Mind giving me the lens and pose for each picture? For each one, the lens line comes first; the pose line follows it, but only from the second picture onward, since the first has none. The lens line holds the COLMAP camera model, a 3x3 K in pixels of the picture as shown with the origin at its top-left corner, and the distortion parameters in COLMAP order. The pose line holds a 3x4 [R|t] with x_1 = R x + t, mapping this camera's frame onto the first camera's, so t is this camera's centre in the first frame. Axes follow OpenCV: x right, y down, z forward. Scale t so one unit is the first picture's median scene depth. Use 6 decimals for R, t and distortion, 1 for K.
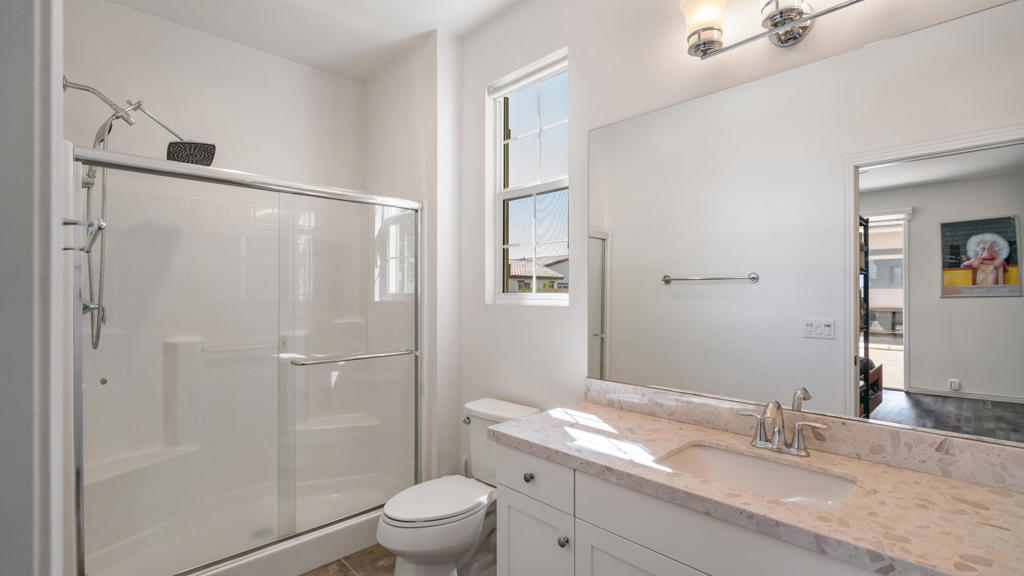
lens RADIAL K [[467.6, 0, 515.0], [0, 467.6, 294.8], [0, 0, 1]] dist [-0.000864, 0.000052]
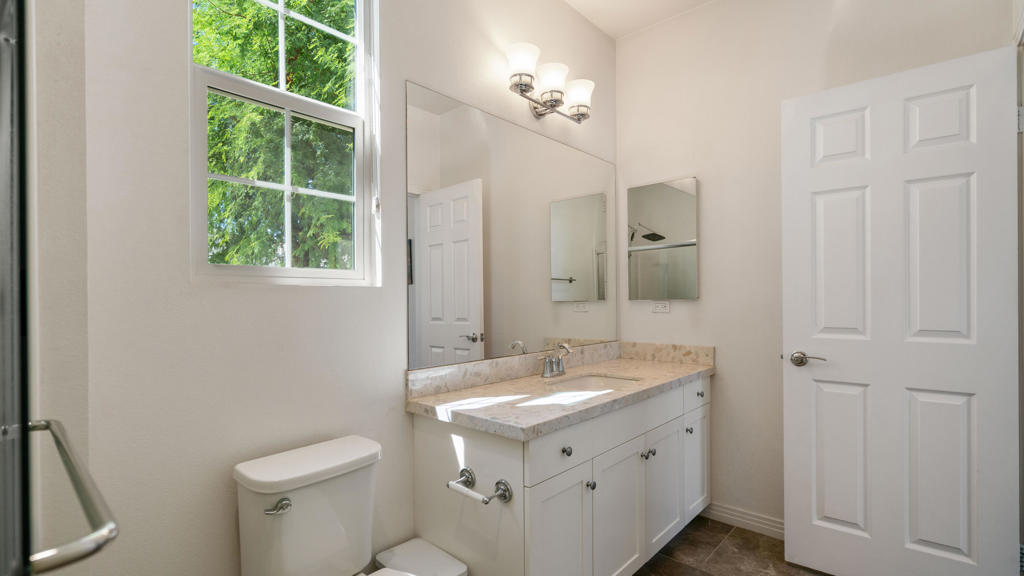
lens RADIAL K [[467.6, 0, 515.0], [0, 467.6, 294.8], [0, 0, 1]] dist [-0.000864, 0.000052]
pose [[-0.063769, 0.000131, 0.997965, -0.903505], [0.006017, 0.999982, 0.000254, 0.051865], [-0.997947, 0.006020, -0.063768, 1.102257]]
